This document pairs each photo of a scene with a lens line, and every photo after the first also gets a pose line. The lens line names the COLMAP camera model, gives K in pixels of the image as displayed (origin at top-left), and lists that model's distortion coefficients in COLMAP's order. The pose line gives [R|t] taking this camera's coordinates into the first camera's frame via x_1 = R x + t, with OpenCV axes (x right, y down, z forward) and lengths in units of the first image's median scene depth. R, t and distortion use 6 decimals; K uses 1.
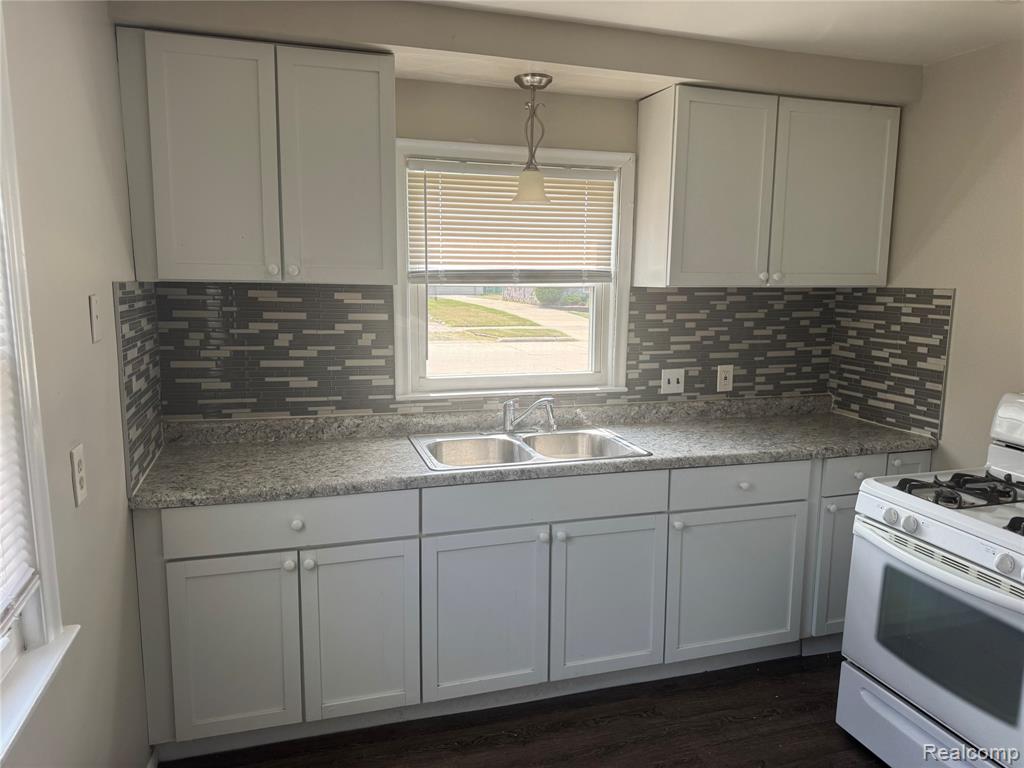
lens RADIAL K [[725.6, 0, 511.8], [0, 725.6, 385.5], [0, 0, 1]] dist [0.000006, 0.000284]
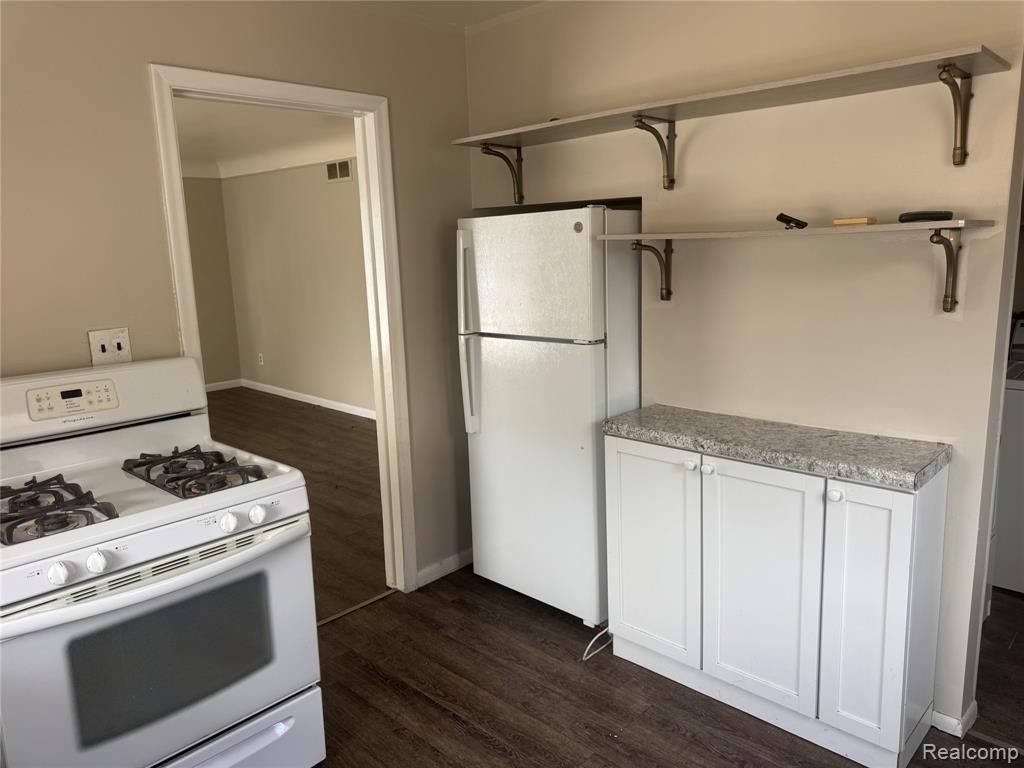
lens RADIAL K [[725.6, 0, 511.9], [0, 725.6, 380.4], [0, 0, 1]] dist [0.000006, 0.000284]
pose [[-0.487112, -0.171106, 0.856414, -0.276501], [0.145288, 0.951078, 0.272656, -0.134200], [-0.861170, 0.257240, -0.438423, 0.954867]]
